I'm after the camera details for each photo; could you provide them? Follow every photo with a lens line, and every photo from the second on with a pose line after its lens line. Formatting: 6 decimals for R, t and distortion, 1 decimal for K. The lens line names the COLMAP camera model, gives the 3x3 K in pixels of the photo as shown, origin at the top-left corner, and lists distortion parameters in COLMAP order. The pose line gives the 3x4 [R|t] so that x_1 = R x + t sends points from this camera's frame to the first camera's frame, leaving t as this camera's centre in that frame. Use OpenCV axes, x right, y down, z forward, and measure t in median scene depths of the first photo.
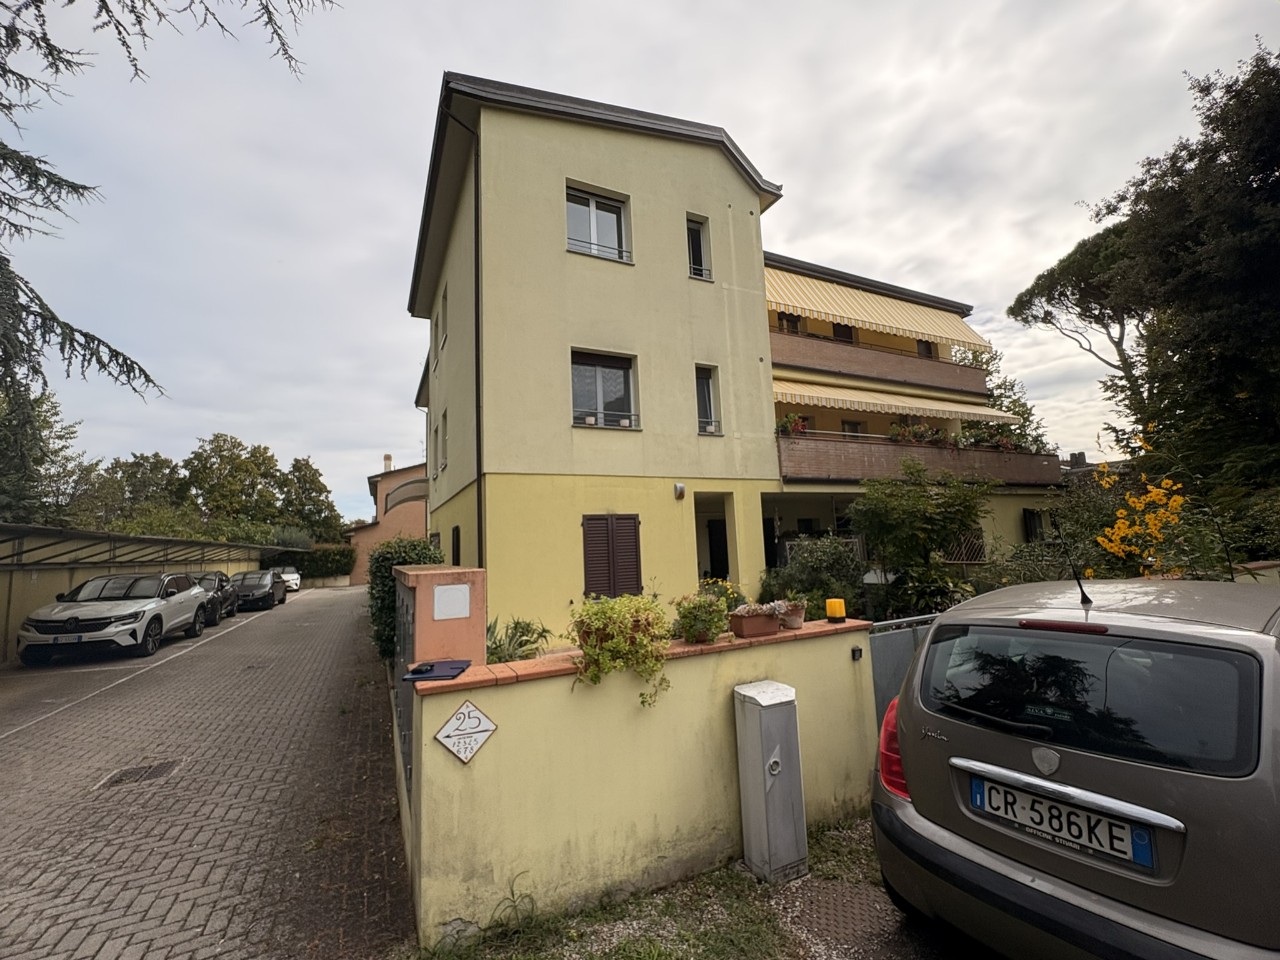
lens RADIAL K [[525.9, 0, 641.2], [0, 525.9, 482.0], [0, 0, 1]] dist [0.001111, -0.000060]
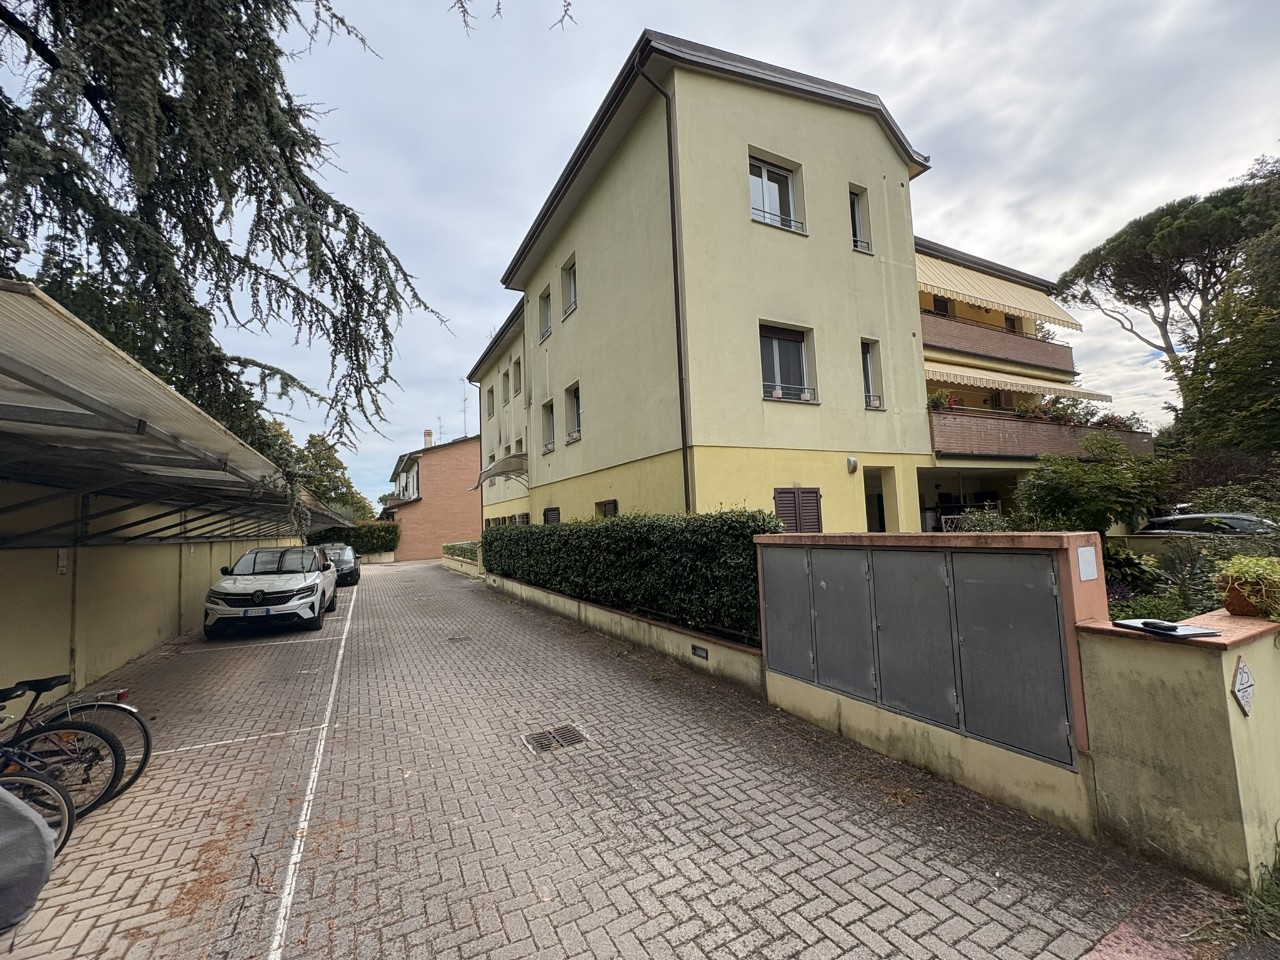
lens RADIAL K [[524.2, 0, 640.0], [0, 524.2, 480.0], [0, 0, 1]] dist [0.001434, 0.000041]
pose [[0.999688, 0.002804, 0.024803, -0.361035], [-0.003727, 0.999300, 0.037236, 0.009880], [-0.024681, -0.037317, 0.998999, 0.006084]]
